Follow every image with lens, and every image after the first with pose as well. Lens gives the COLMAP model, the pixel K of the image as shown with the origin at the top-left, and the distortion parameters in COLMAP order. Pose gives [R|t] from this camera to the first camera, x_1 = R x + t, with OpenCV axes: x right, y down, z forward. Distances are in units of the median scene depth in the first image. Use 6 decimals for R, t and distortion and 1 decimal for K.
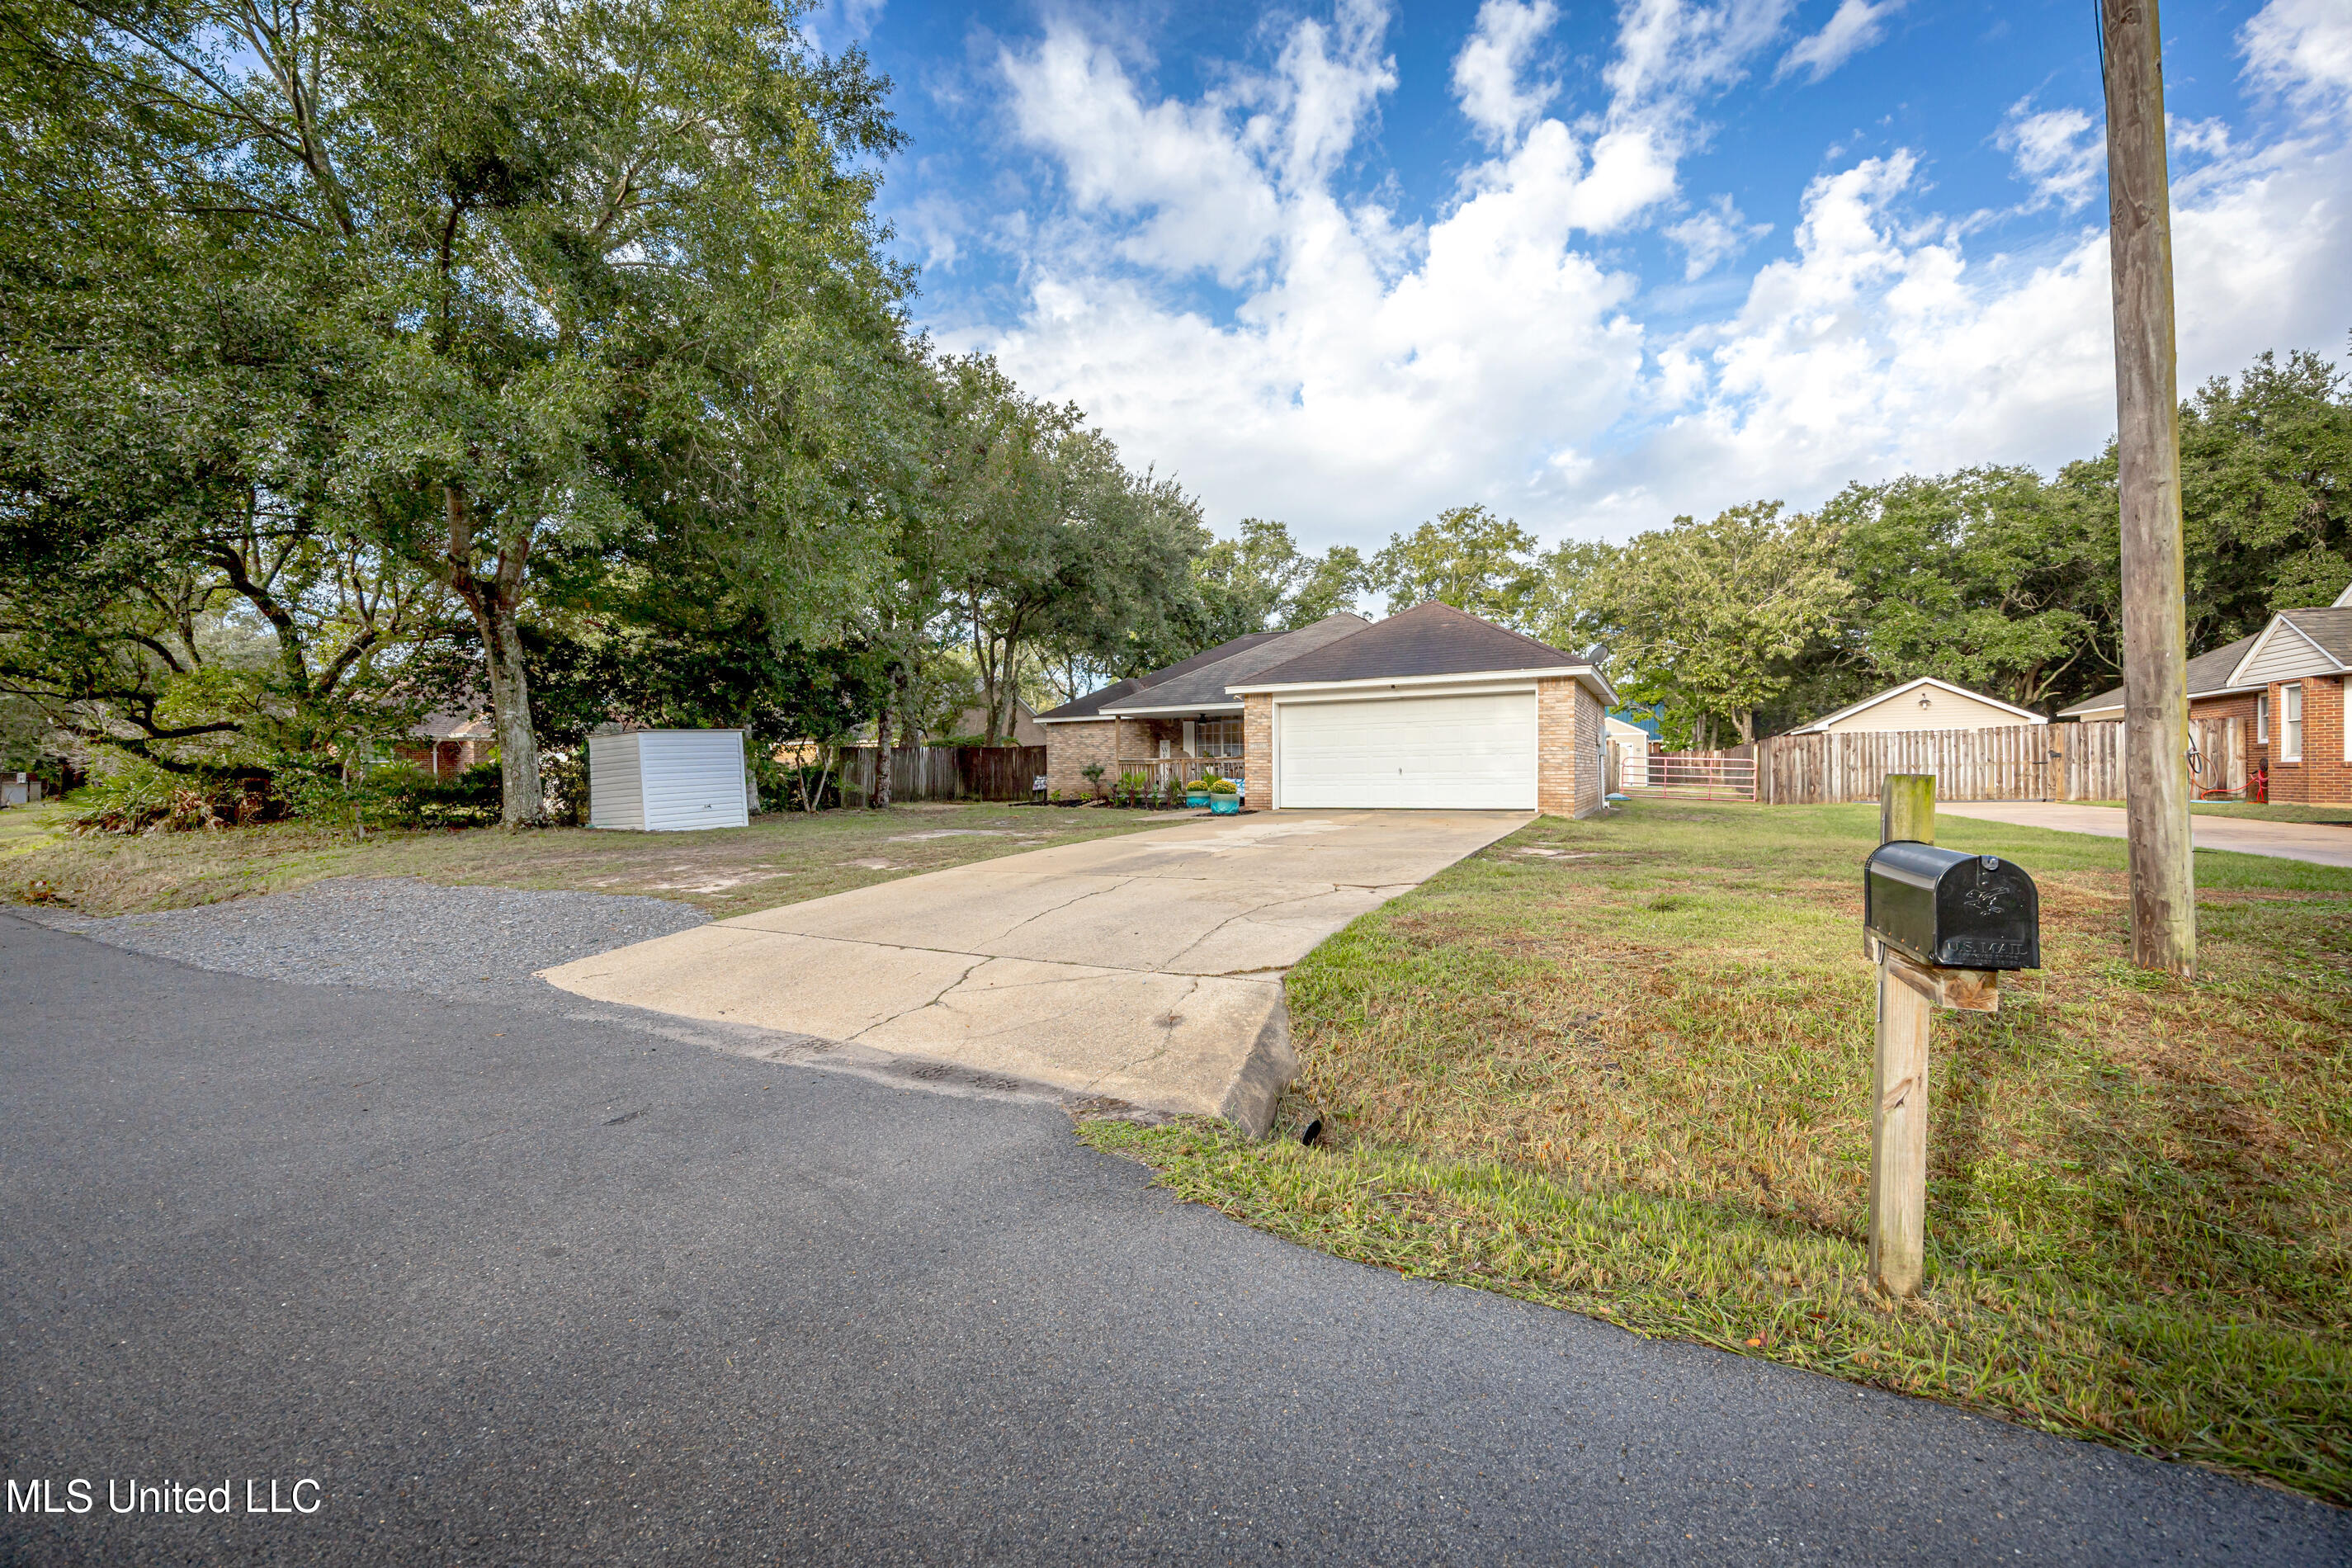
lens RADIAL K [[926.7, 0, 1170.5], [0, 926.7, 791.6], [0, 0, 1]] dist [0.000327, -0.000883]
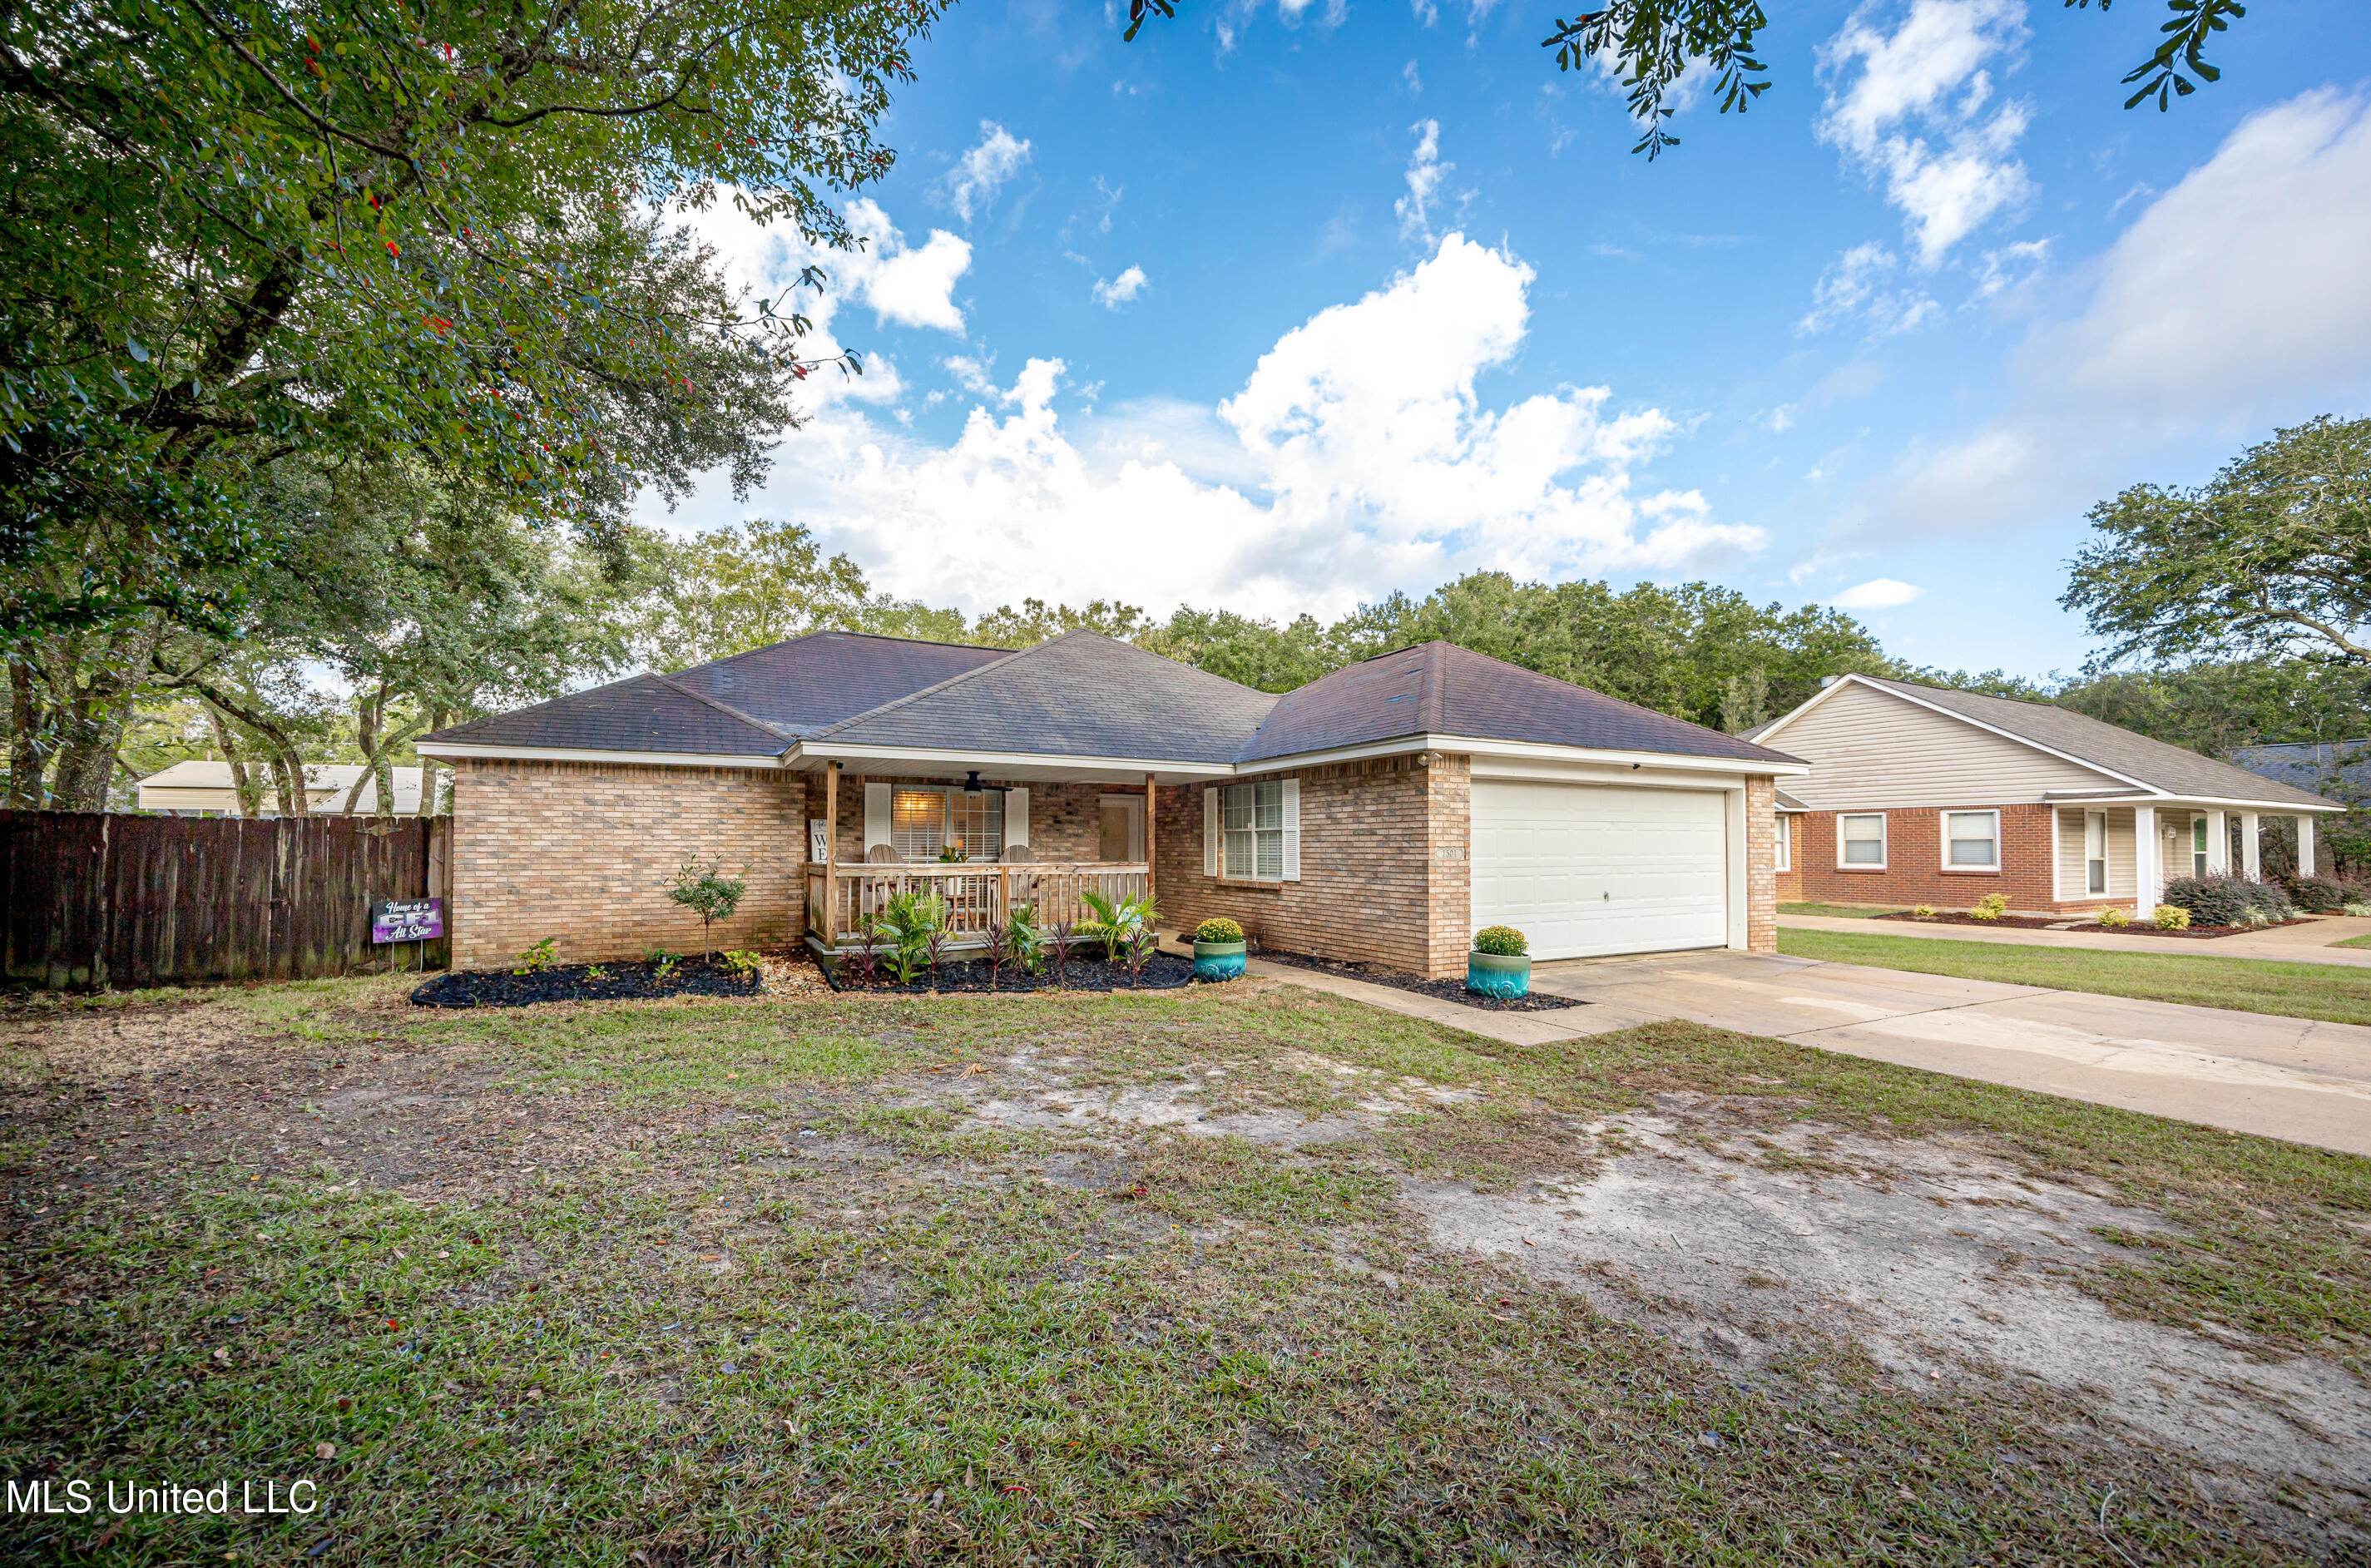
lens RADIAL K [[934.1, 0, 1178.1], [0, 934.1, 823.8], [0, 0, 1]] dist [0.000327, -0.000883]
pose [[0.543636, 0.032753, 0.838682, -0.286942], [0.007543, 0.999007, -0.043904, -0.029506], [-0.839287, 0.030194, 0.542849, 0.562114]]
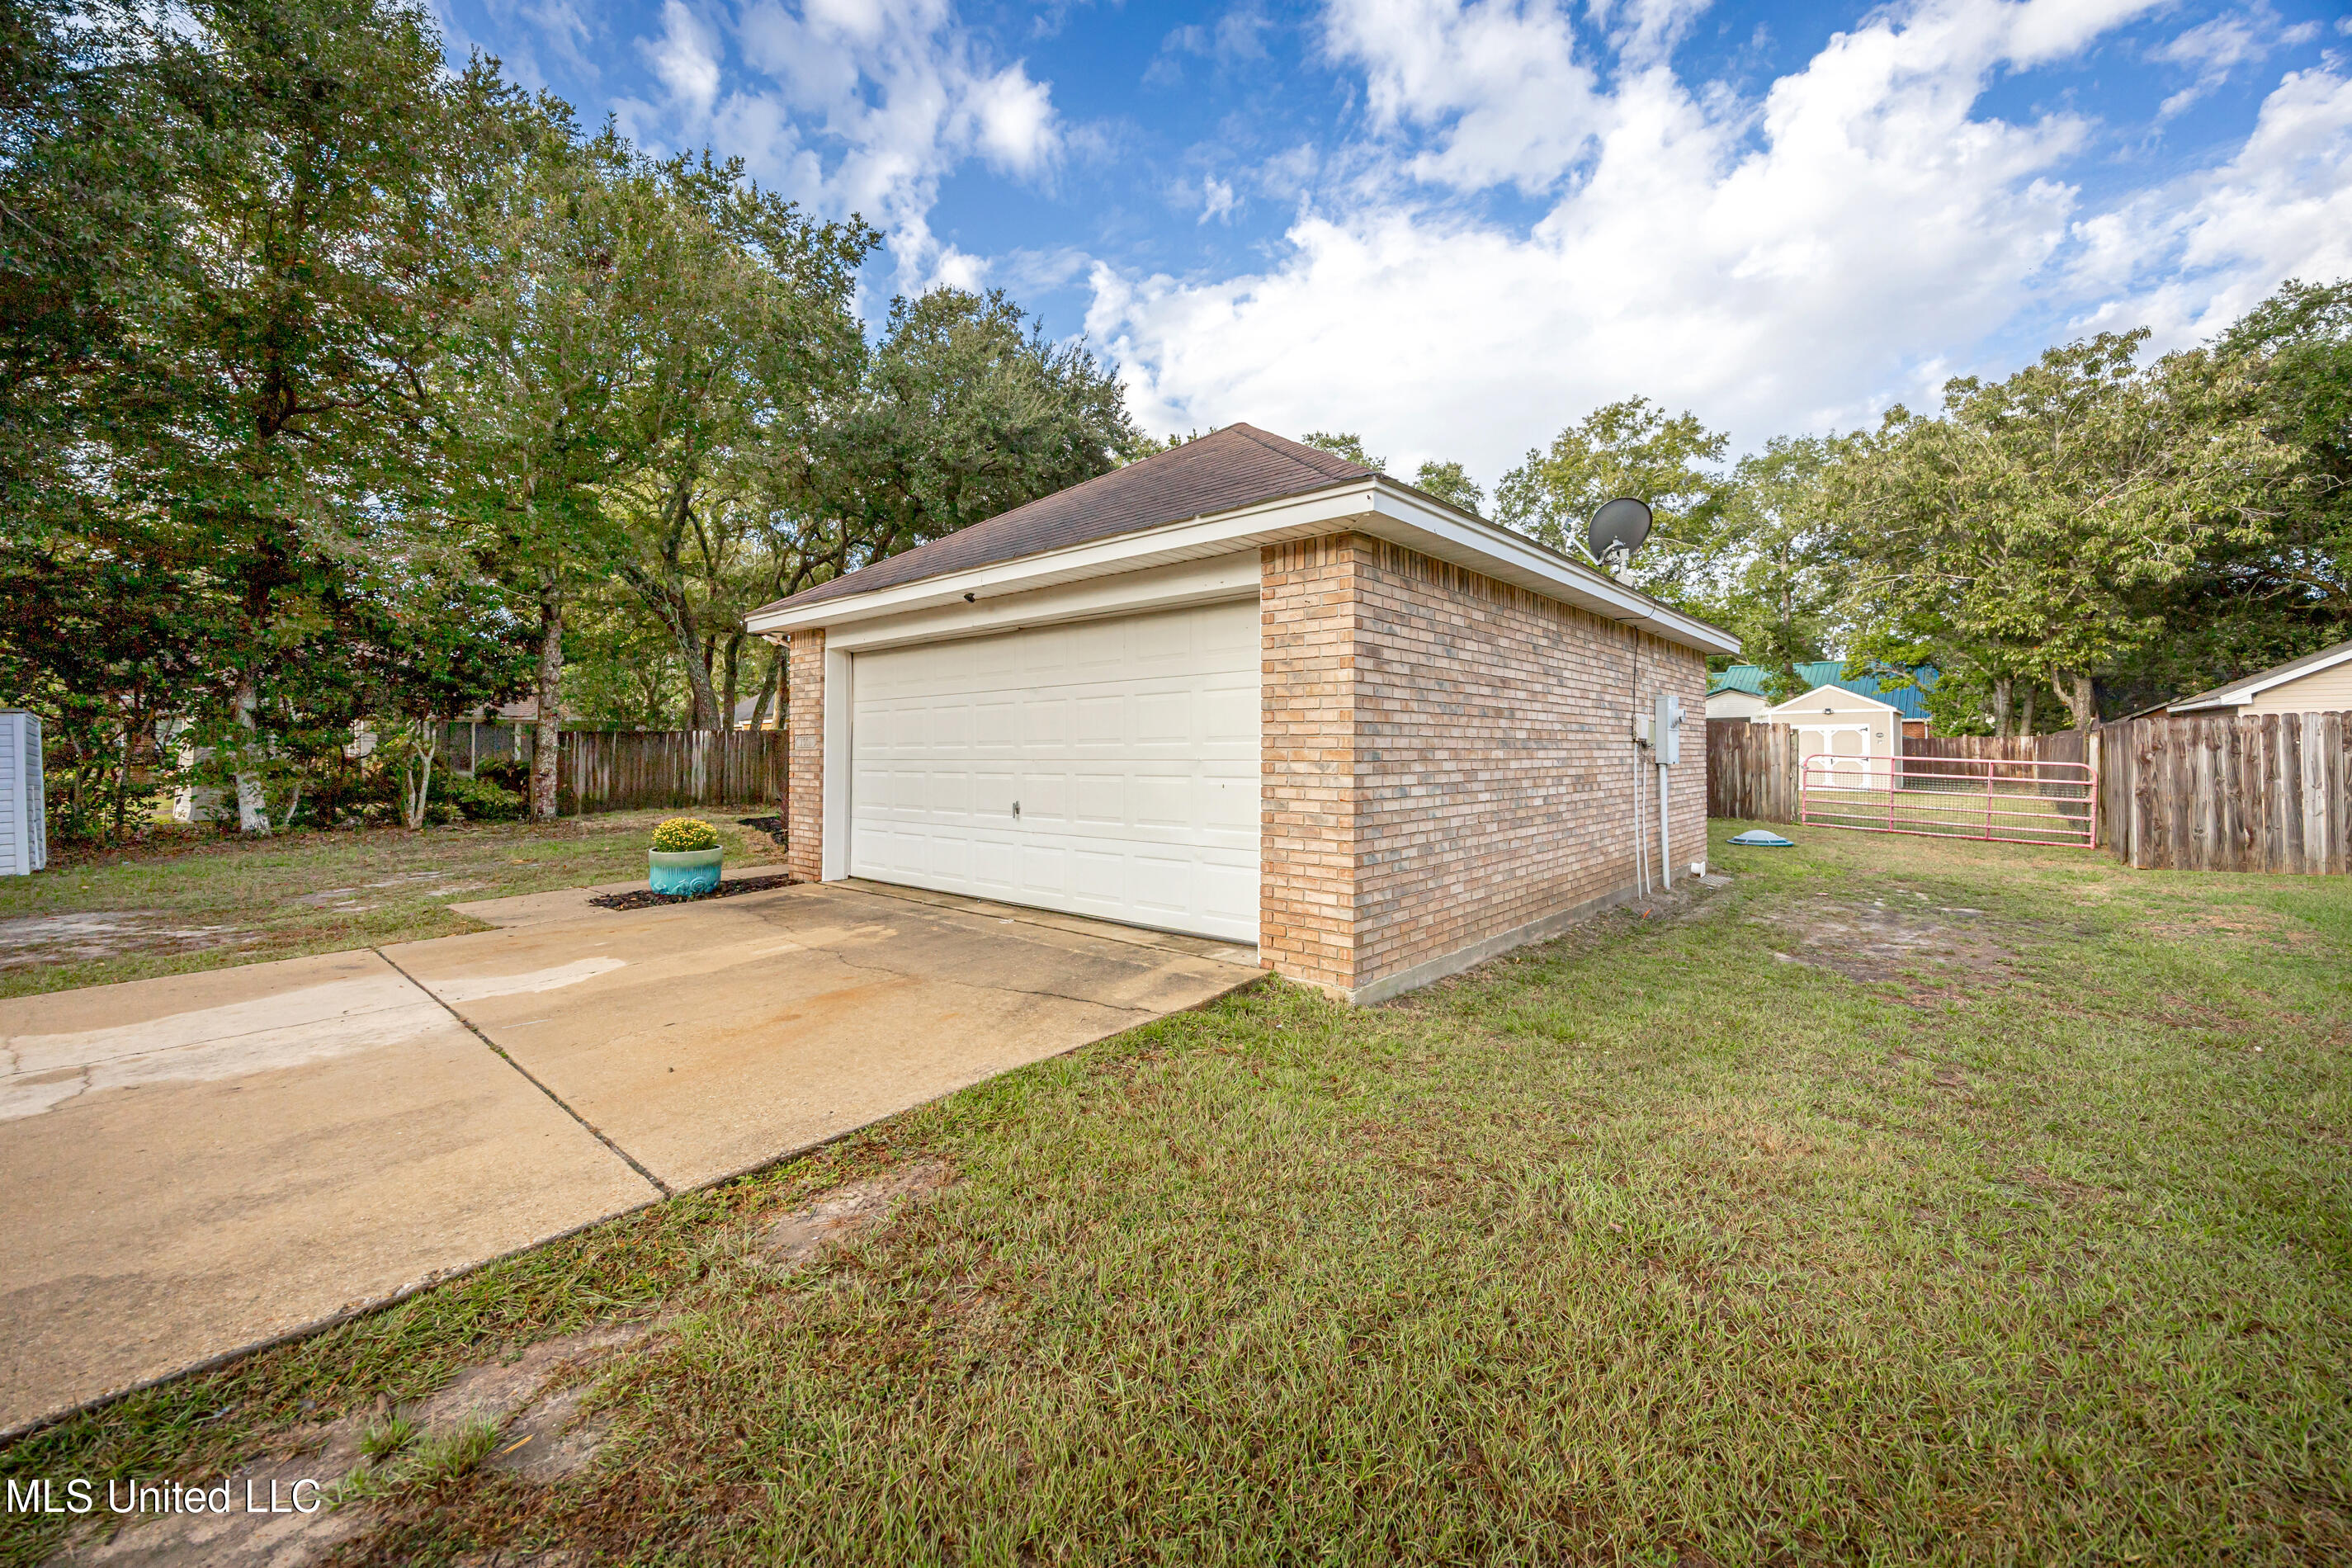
lens RADIAL K [[926.7, 0, 1168.4], [0, 926.7, 741.6], [0, 0, 1]] dist [0.000327, -0.000883]
pose [[0.974356, 0.006062, -0.224931, 0.251482], [-0.012150, 0.999596, -0.025694, -0.026824], [0.224684, 0.027768, 0.974036, 0.392206]]
